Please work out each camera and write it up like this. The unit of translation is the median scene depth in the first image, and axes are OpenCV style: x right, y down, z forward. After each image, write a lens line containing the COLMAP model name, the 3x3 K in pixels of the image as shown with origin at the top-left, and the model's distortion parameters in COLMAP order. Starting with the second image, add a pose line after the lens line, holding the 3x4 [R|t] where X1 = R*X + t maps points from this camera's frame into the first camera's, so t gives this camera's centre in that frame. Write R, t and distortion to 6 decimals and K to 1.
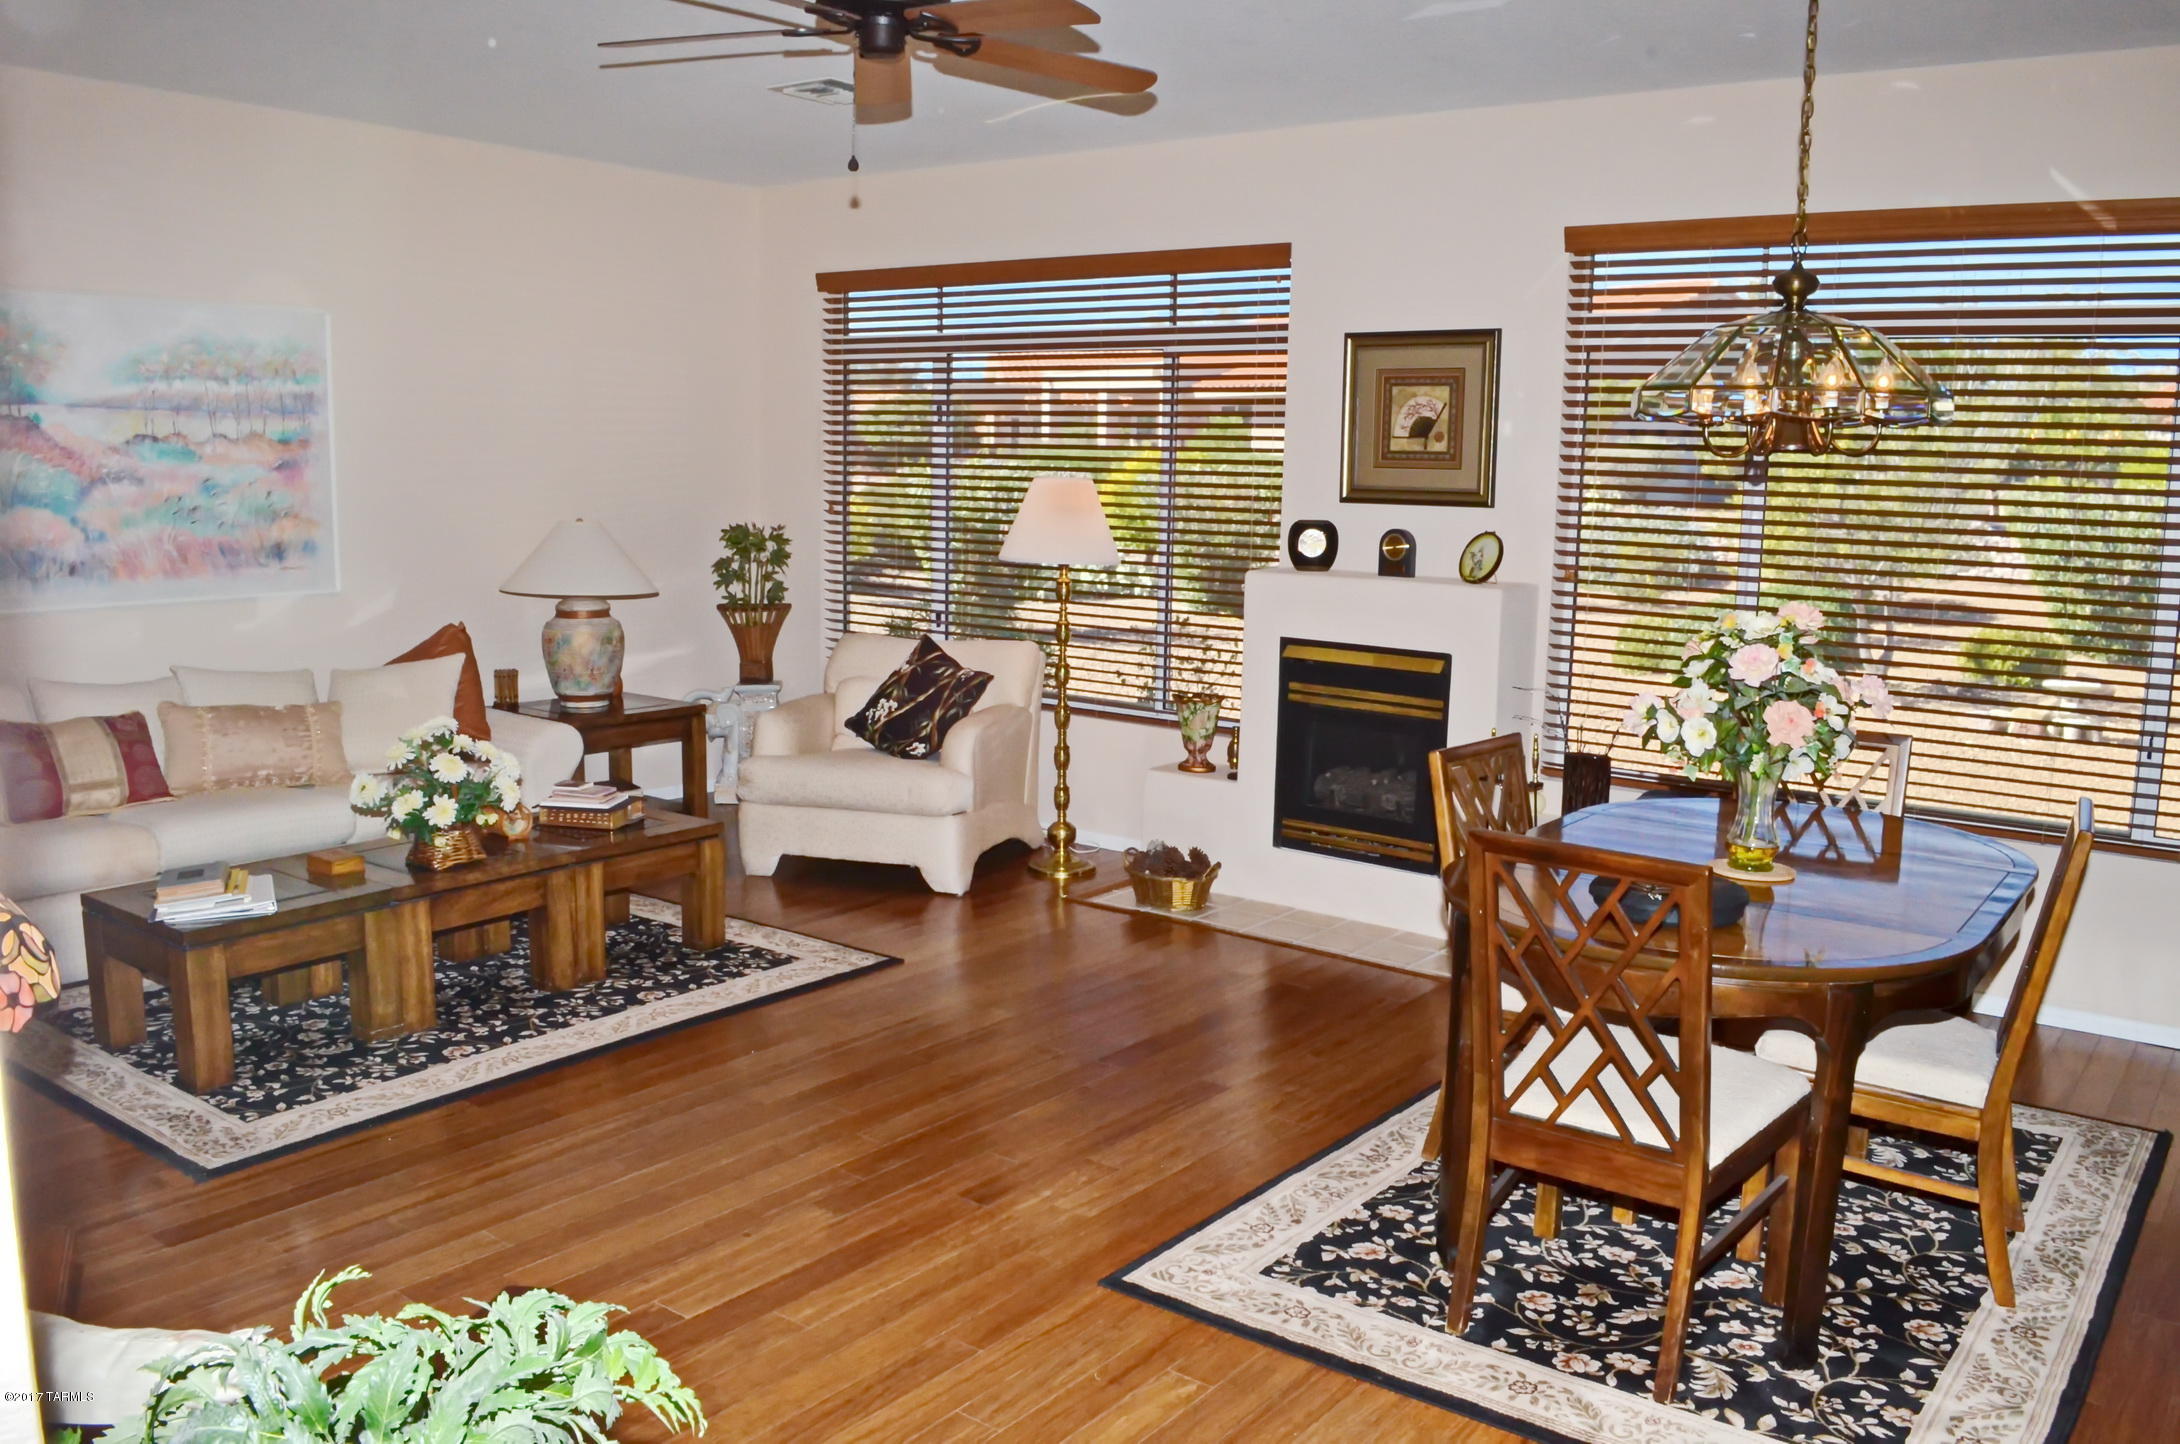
lens RADIAL K [[1789.2, 0, 975.1], [0, 1789.2, 853.4], [0, 0, 1]] dist [-0.011618, -0.004465]
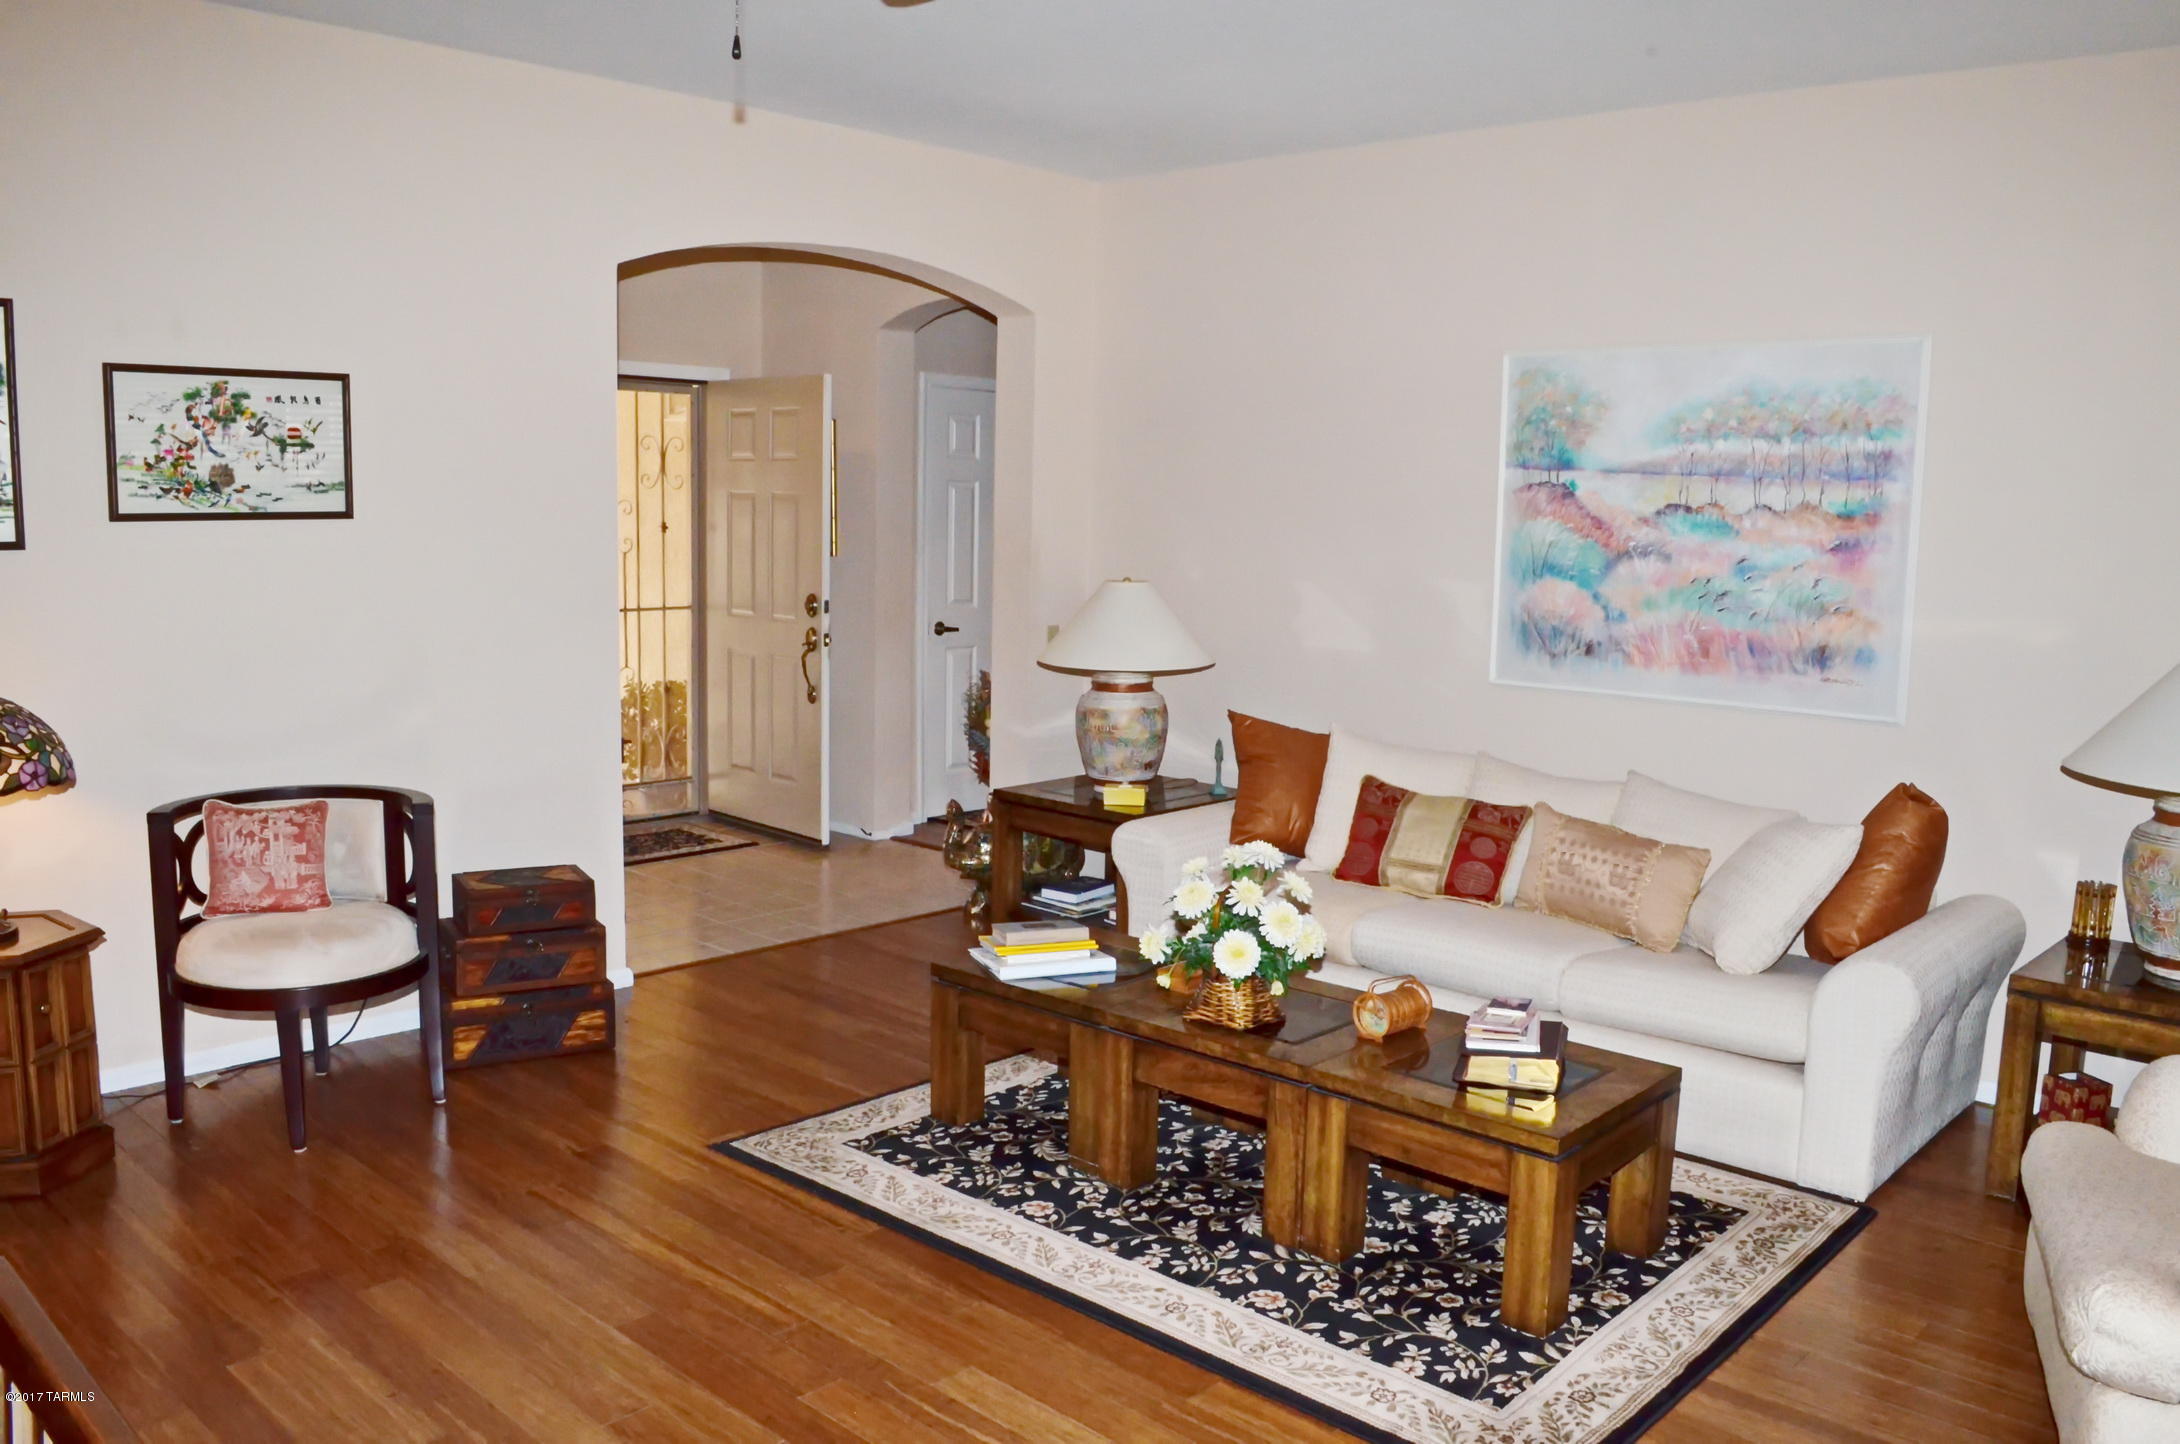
lens RADIAL K [[1695.9, 0, 1098.3], [0, 1695.9, 774.9], [0, 0, 1]] dist [-0.046704, 0.010748]
pose [[-0.013209, 0.142899, -0.989649, 0.353634], [-0.253025, 0.957046, 0.141568, -0.154399], [0.967370, 0.252276, 0.023516, 0.743487]]
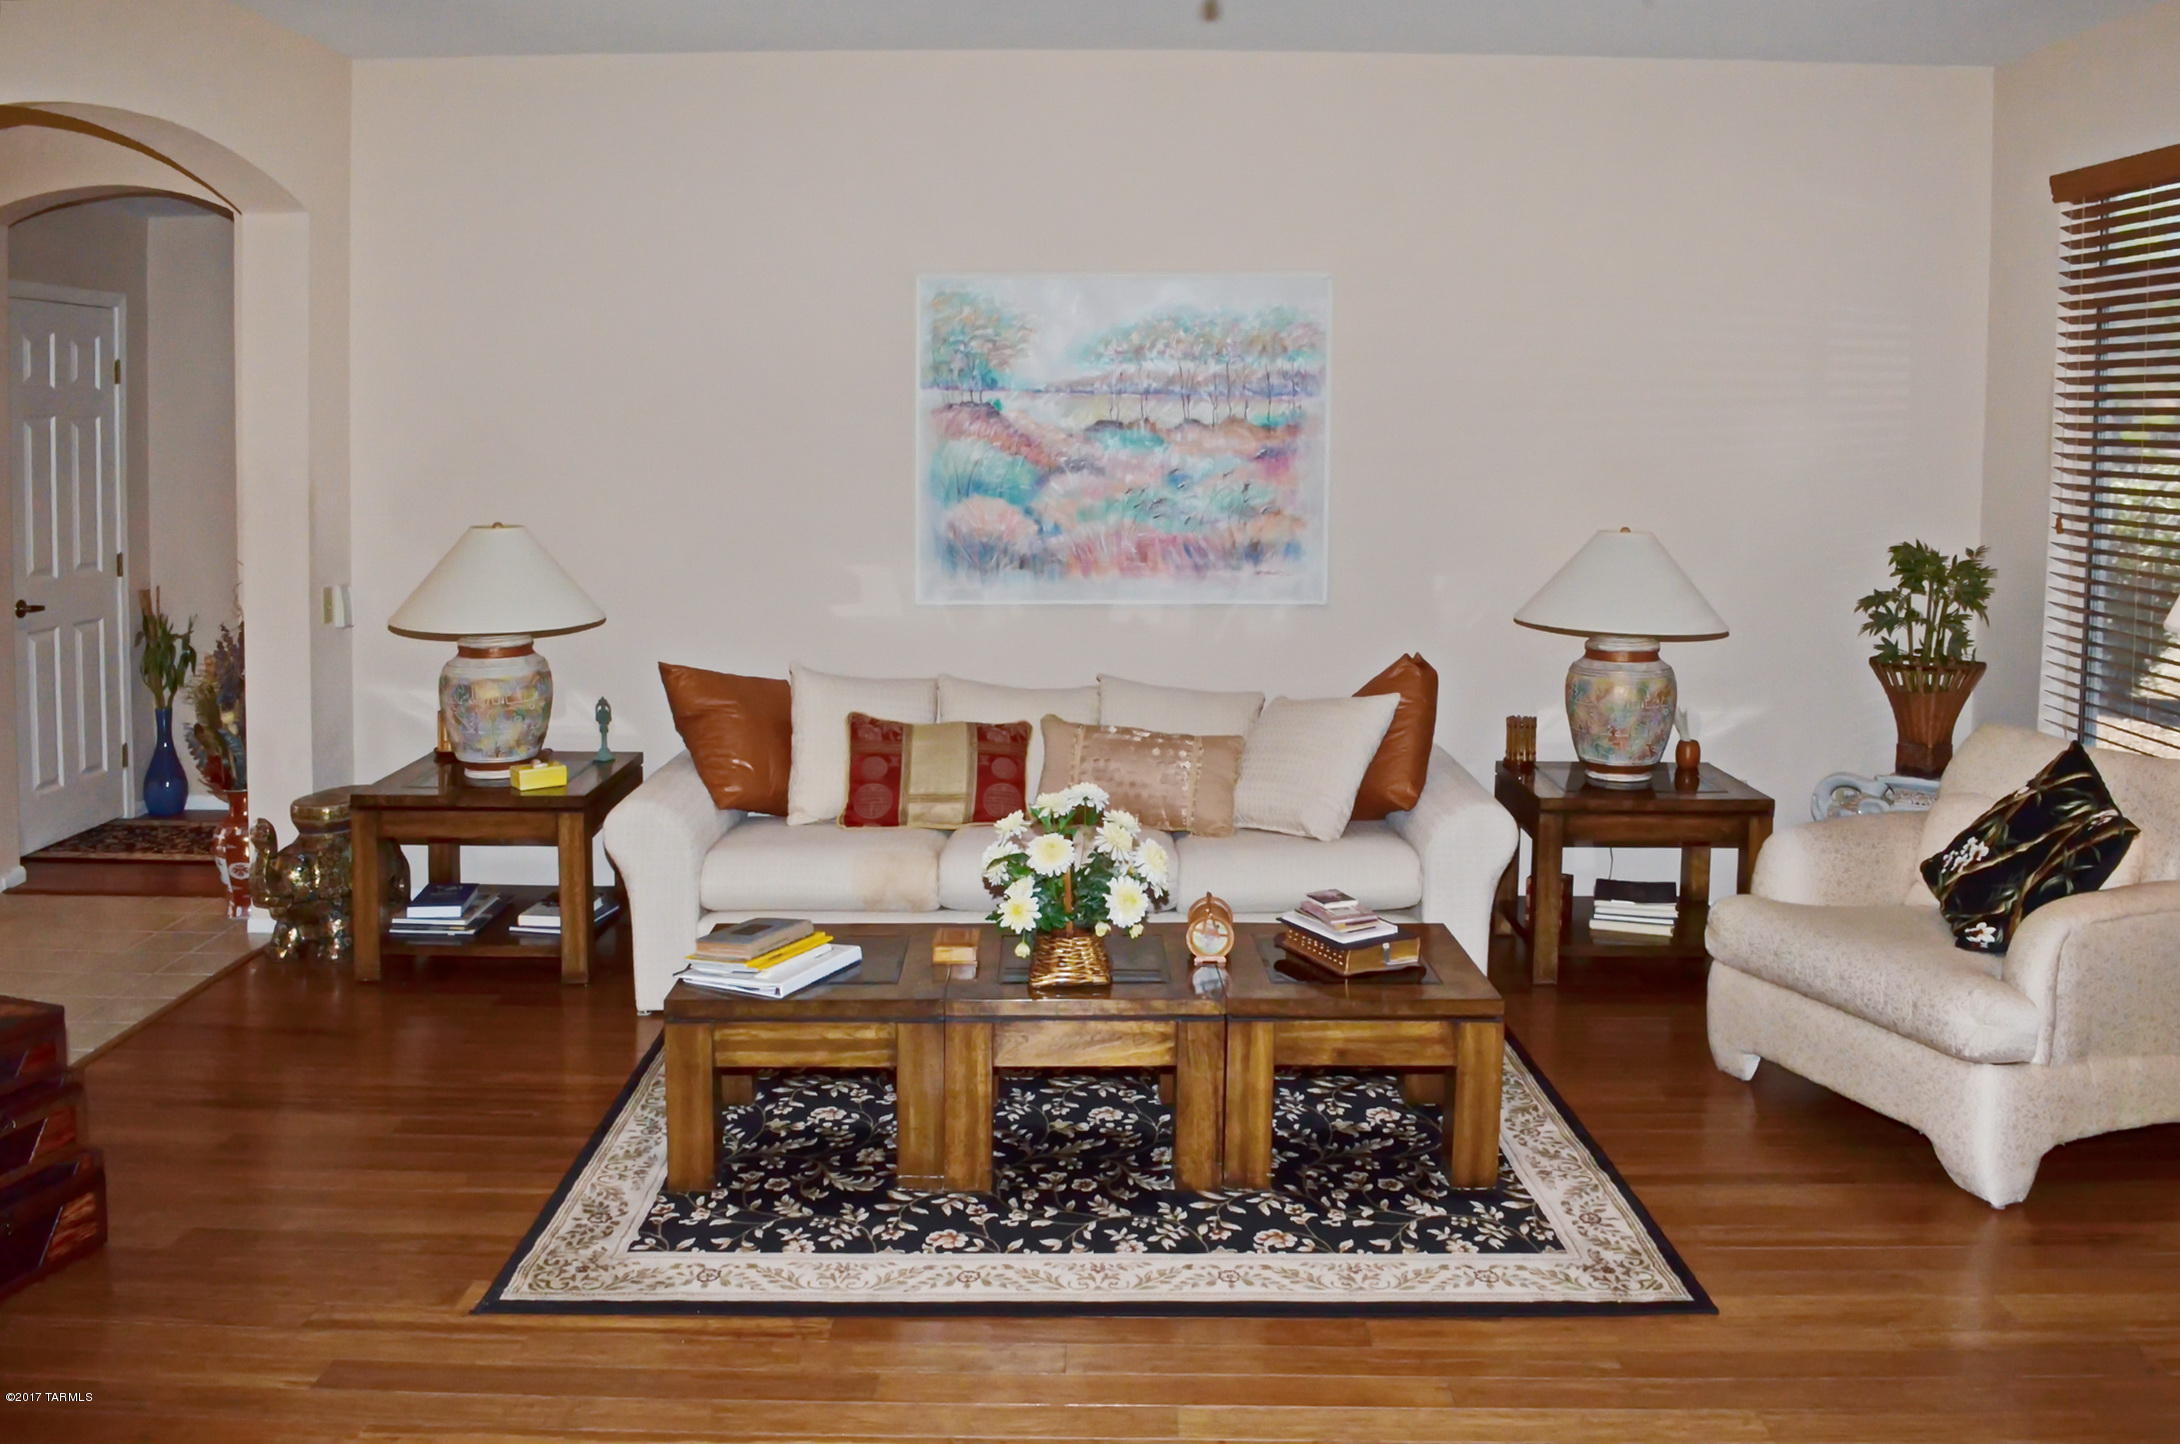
lens RADIAL K [[1780.0, 0, 1047.2], [0, 1780.0, 611.9], [0, 0, 1]] dist [-0.049543, -0.003234]
pose [[0.645332, 0.067720, -0.760895, 0.209703], [-0.164957, 0.984916, -0.052246, -0.086177], [0.745879, 0.159231, 0.646769, 0.405021]]
